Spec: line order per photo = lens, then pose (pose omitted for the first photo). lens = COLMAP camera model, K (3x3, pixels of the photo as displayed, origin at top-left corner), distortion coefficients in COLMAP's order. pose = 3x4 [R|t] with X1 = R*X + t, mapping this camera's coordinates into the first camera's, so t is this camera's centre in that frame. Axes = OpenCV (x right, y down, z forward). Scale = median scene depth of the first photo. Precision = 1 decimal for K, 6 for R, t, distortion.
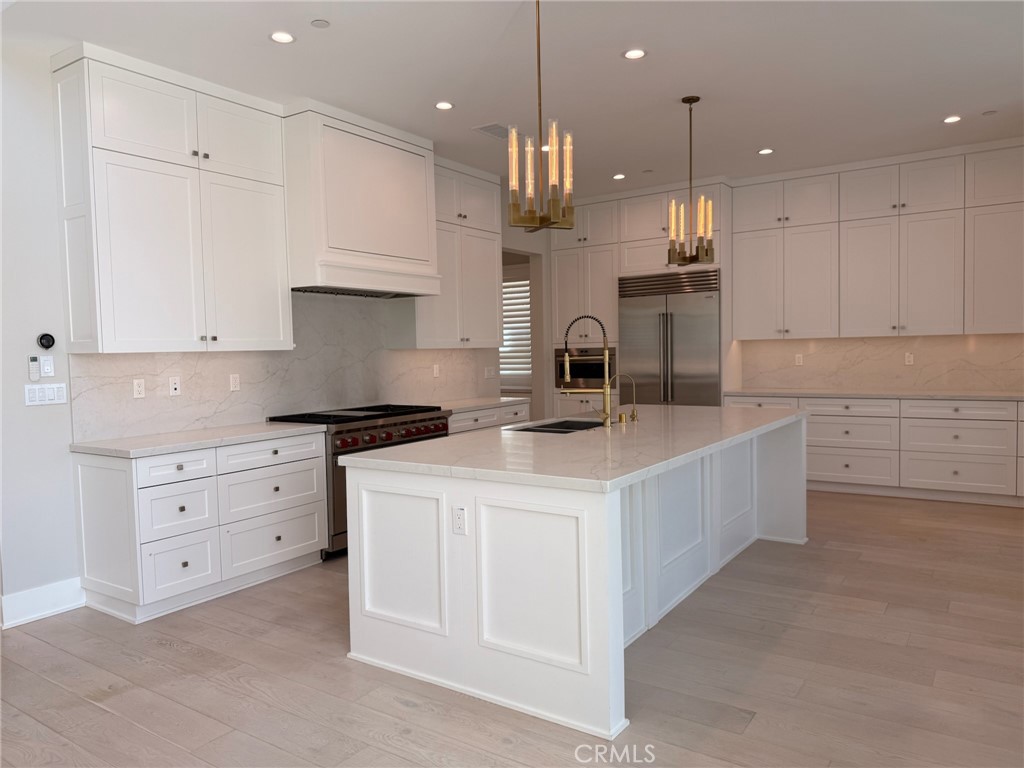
lens RADIAL K [[713.8, 0, 512.0], [0, 713.8, 384.0], [0, 0, 1]] dist [0.171349, -0.359753]
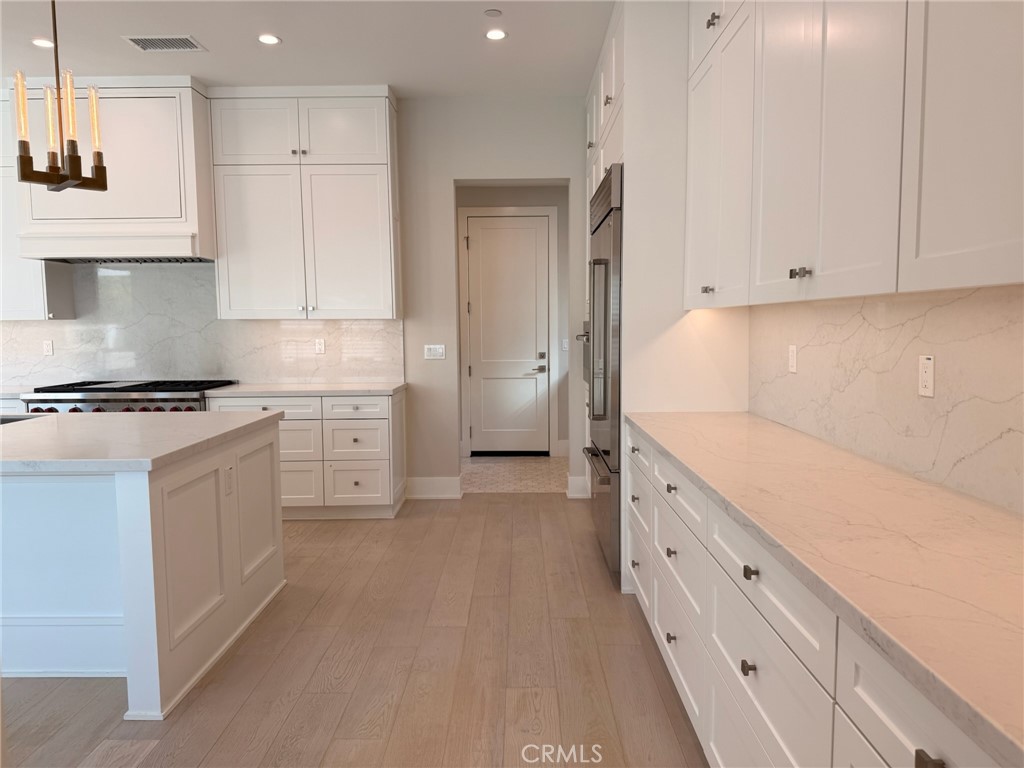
lens RADIAL K [[718.2, 0, 512.0], [0, 718.2, 384.0], [0, 0, 1]] dist [0.113267, -0.170544]
pose [[0.551595, 0.087217, -0.829540, 0.865051], [-0.043964, 0.996176, 0.075504, -0.057011], [0.832952, -0.005178, 0.553320, 0.862589]]
